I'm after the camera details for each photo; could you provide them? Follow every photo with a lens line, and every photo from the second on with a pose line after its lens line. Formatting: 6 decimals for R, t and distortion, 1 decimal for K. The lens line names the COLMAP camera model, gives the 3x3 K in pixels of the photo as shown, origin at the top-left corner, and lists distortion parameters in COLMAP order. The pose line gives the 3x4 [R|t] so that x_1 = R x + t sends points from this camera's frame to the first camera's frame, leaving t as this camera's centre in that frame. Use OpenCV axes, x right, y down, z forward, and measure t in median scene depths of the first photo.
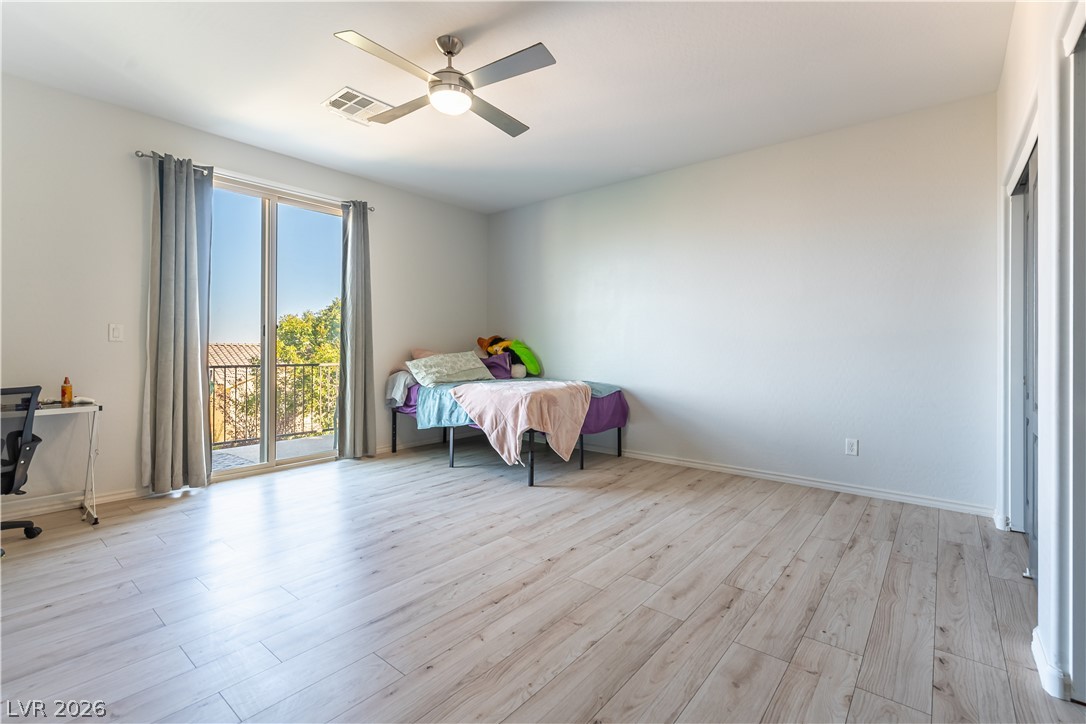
lens RADIAL K [[491.2, 0, 544.3], [0, 491.2, 351.9], [0, 0, 1]] dist [0.005046, -0.000585]
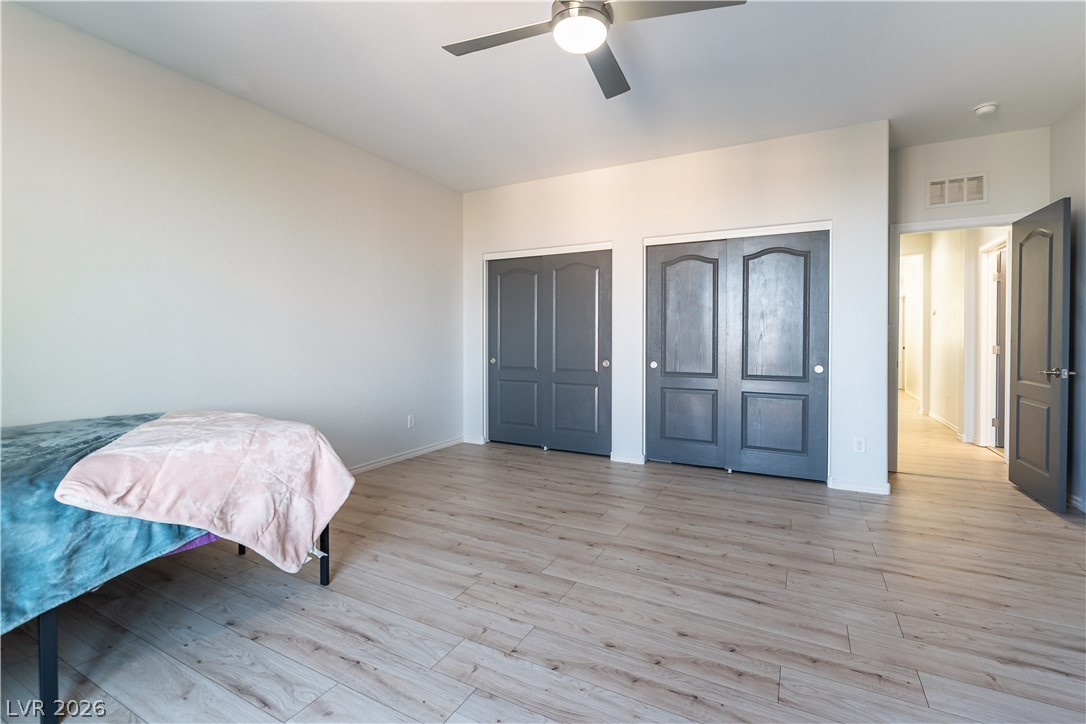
lens RADIAL K [[491.2, 0, 541.6], [0, 491.2, 353.2], [0, 0, 1]] dist [0.005046, -0.000585]
pose [[-0.215067, -0.030990, 0.976107, -0.830465], [0.005236, 0.999445, 0.032884, -0.037178], [-0.976585, 0.012183, -0.214786, 1.078316]]
